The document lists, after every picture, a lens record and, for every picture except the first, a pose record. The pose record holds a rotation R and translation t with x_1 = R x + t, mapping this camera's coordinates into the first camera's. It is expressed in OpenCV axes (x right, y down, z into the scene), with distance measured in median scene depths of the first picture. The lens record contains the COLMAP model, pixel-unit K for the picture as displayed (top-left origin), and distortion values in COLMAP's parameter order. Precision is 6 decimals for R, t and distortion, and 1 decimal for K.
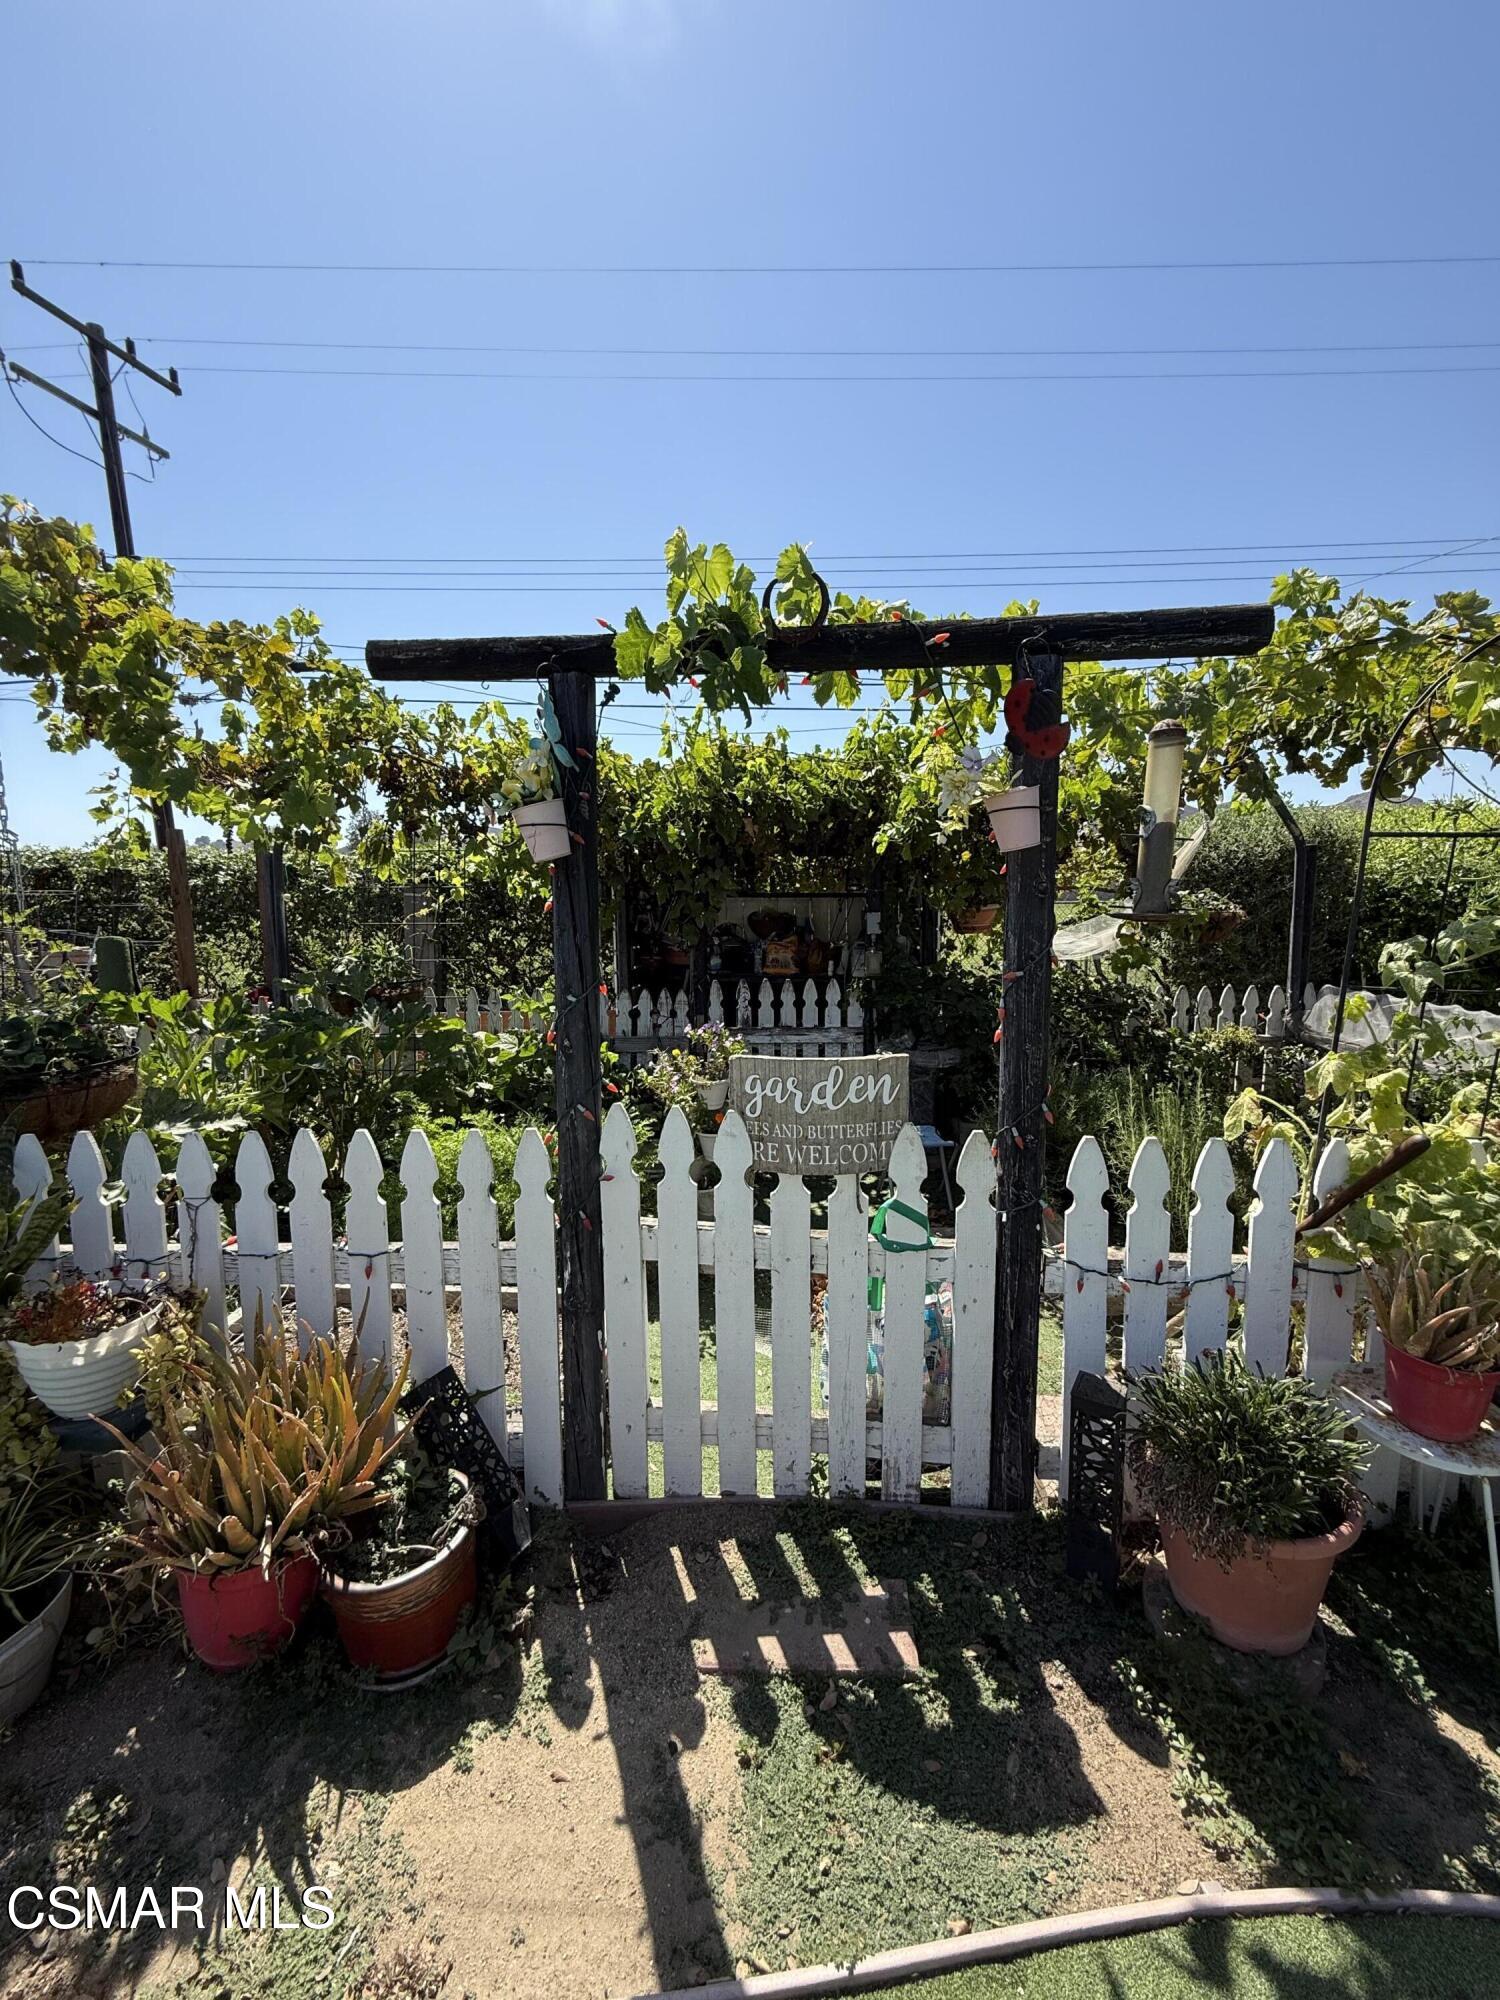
lens RADIAL K [[798.3, 0, 750.0], [0, 798.3, 1000.0], [0, 0, 1]] dist [-0.000866, 0.000464]
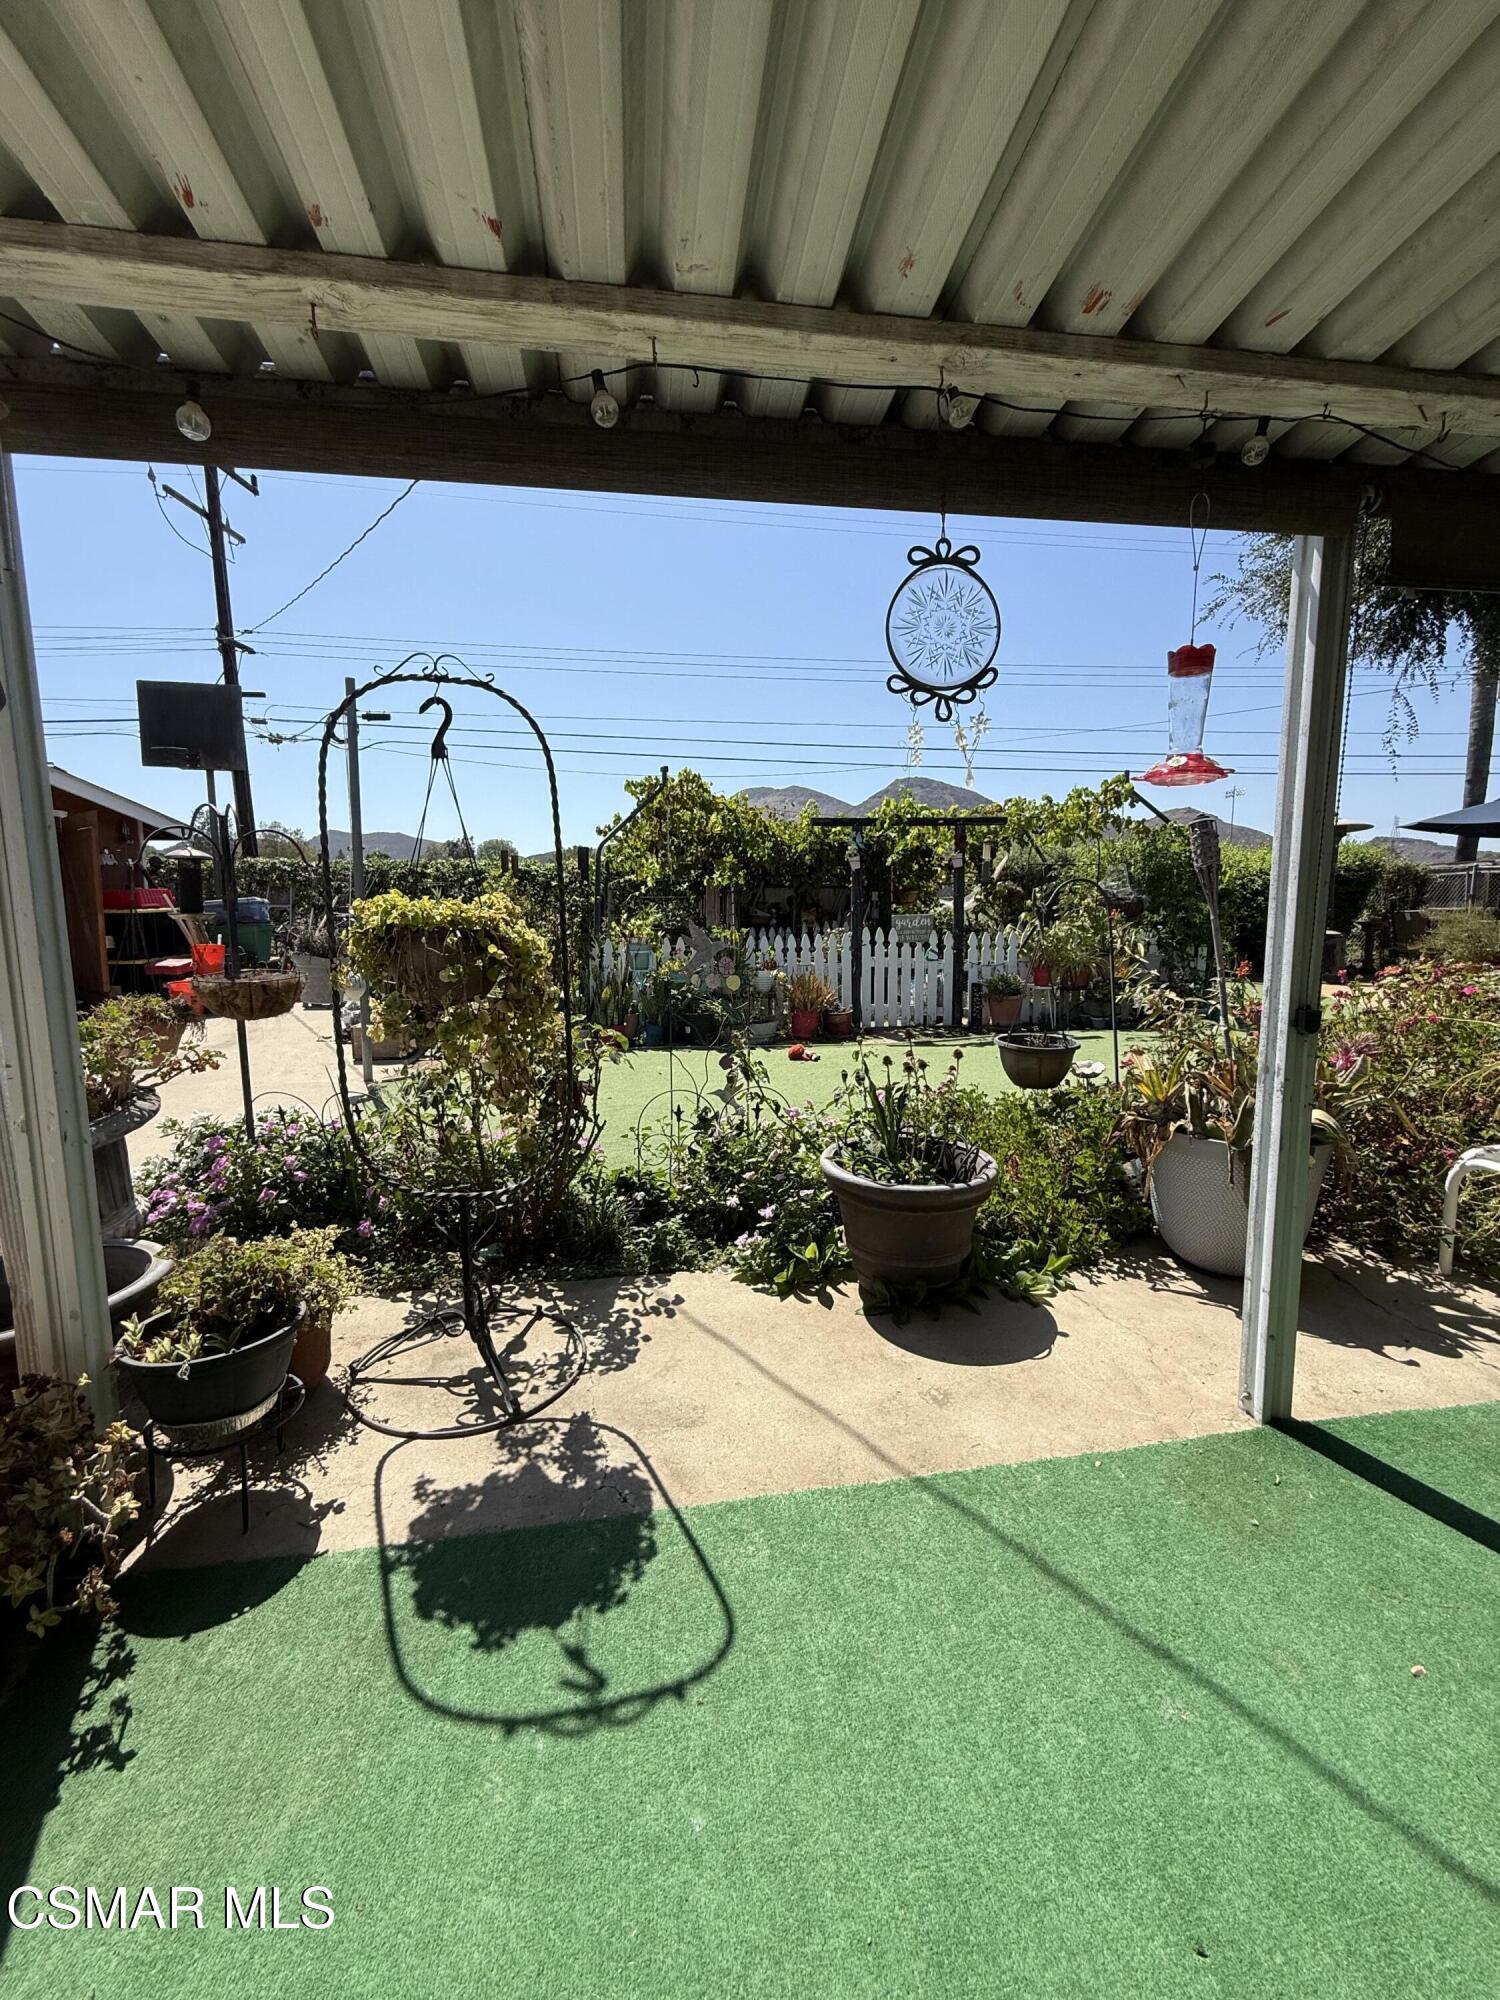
lens RADIAL K [[798.3, 0, 750.0], [0, 798.3, 1000.0], [0, 0, 1]] dist [-0.000866, 0.000464]
pose [[0.986362, -0.022300, 0.163071, -0.579986], [0.023612, 0.999703, -0.006112, 0.208367], [-0.162887, 0.009879, 0.986595, -1.202000]]
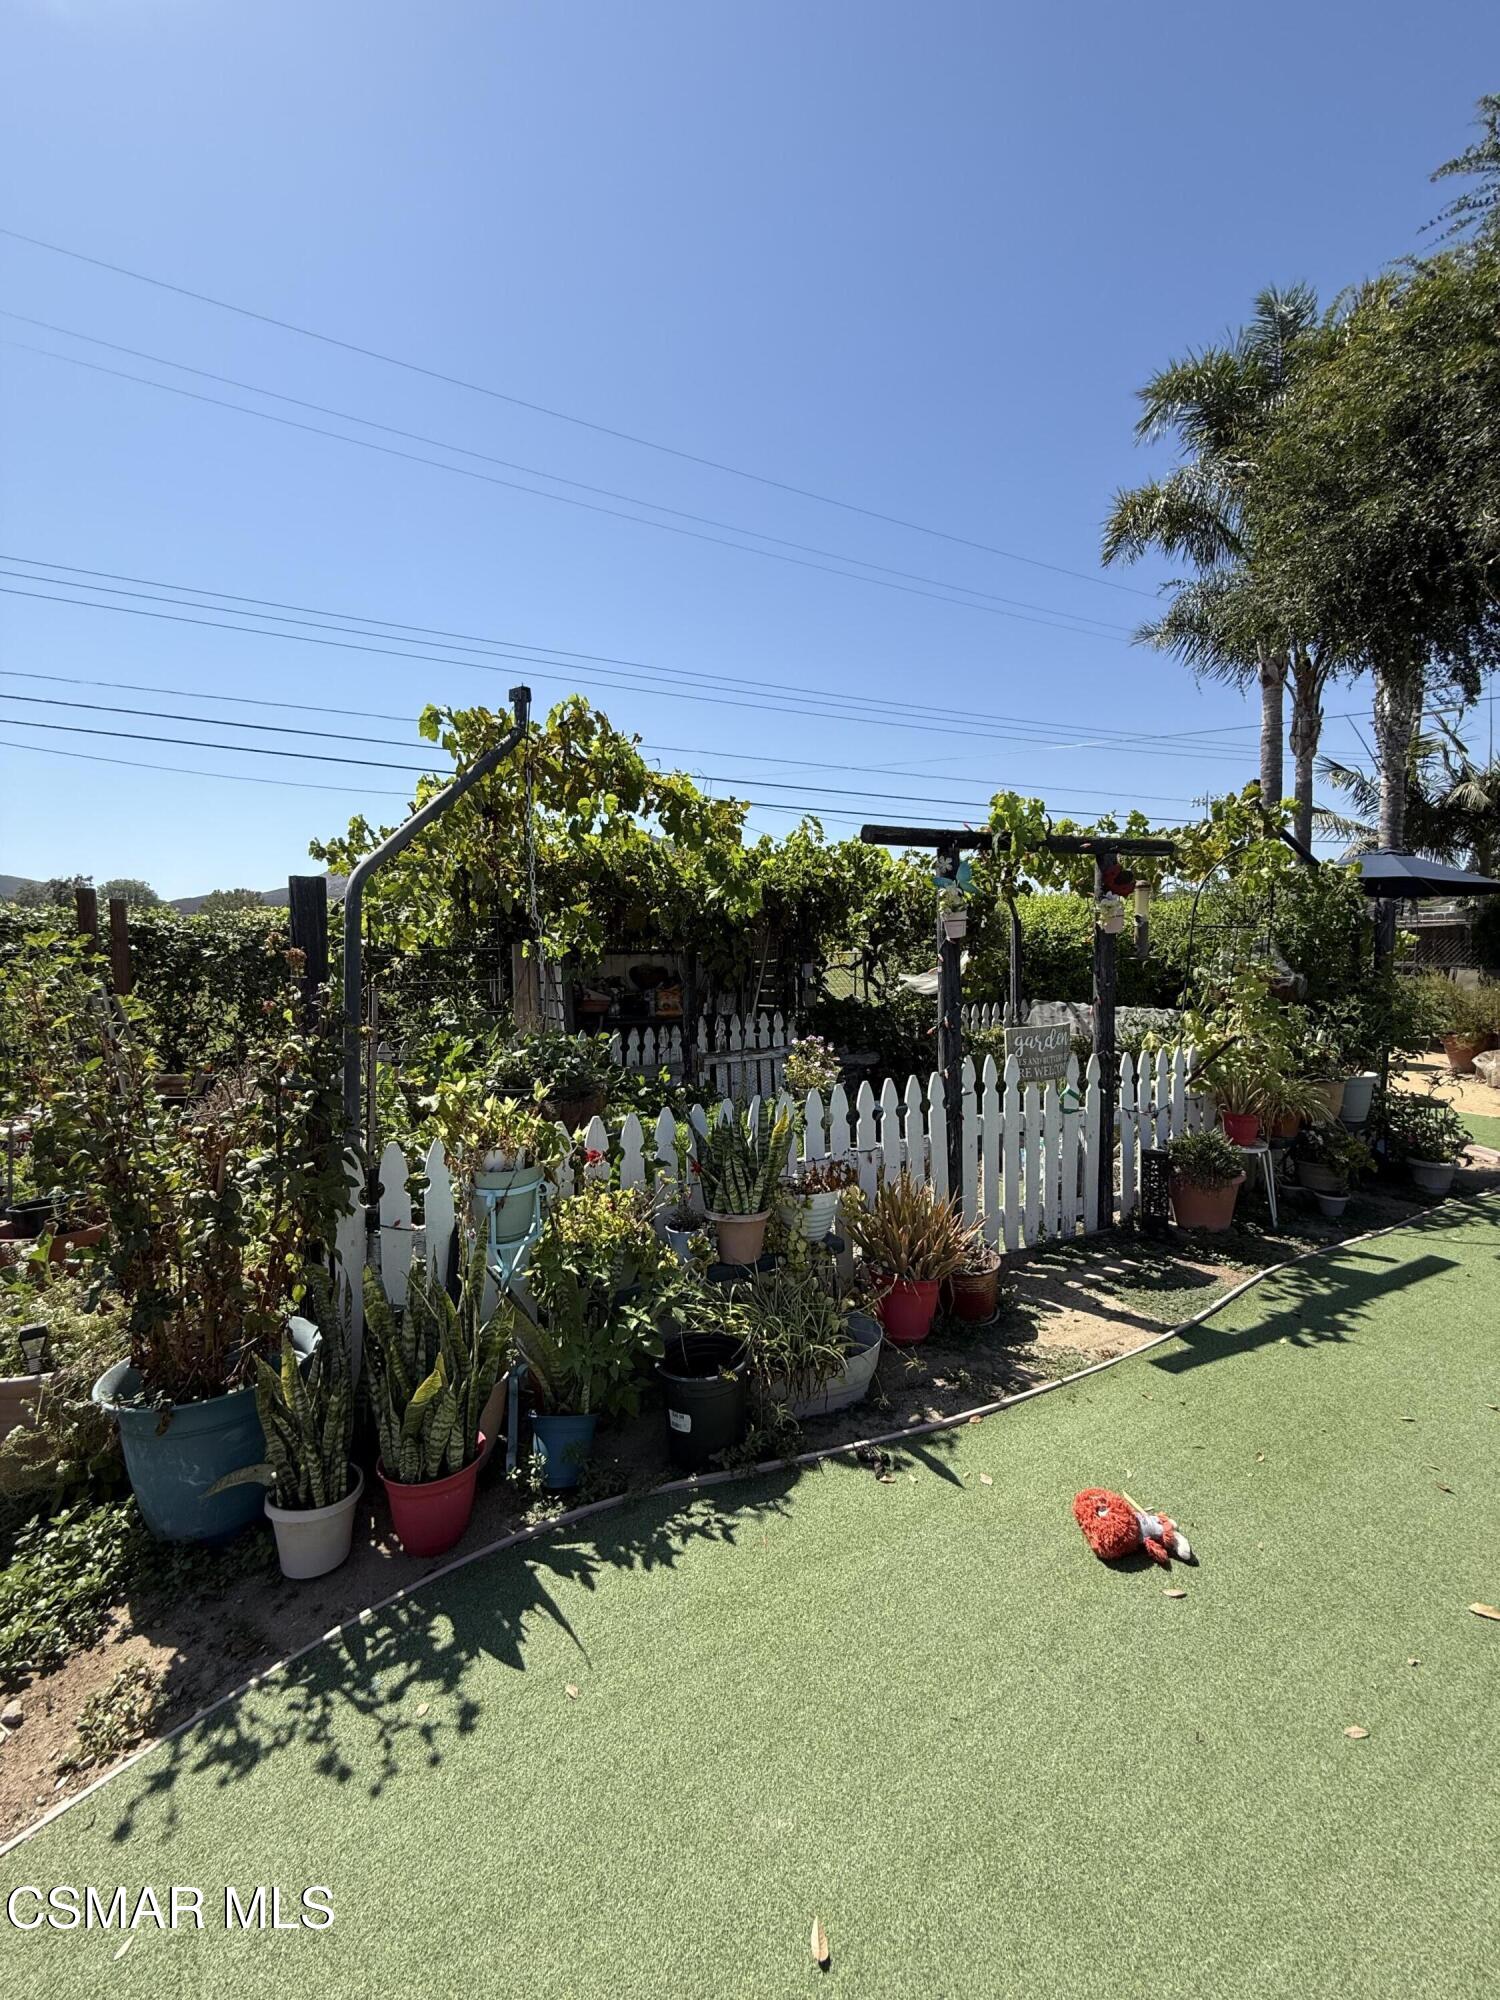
lens RADIAL K [[798.3, 0, 750.0], [0, 798.3, 1000.0], [0, 0, 1]] dist [-0.000866, 0.000464]
pose [[0.868362, -0.042191, 0.494133, -0.650952], [0.075783, 0.995962, -0.048137, 0.017645], [-0.490107, 0.079247, 0.868052, -0.195664]]
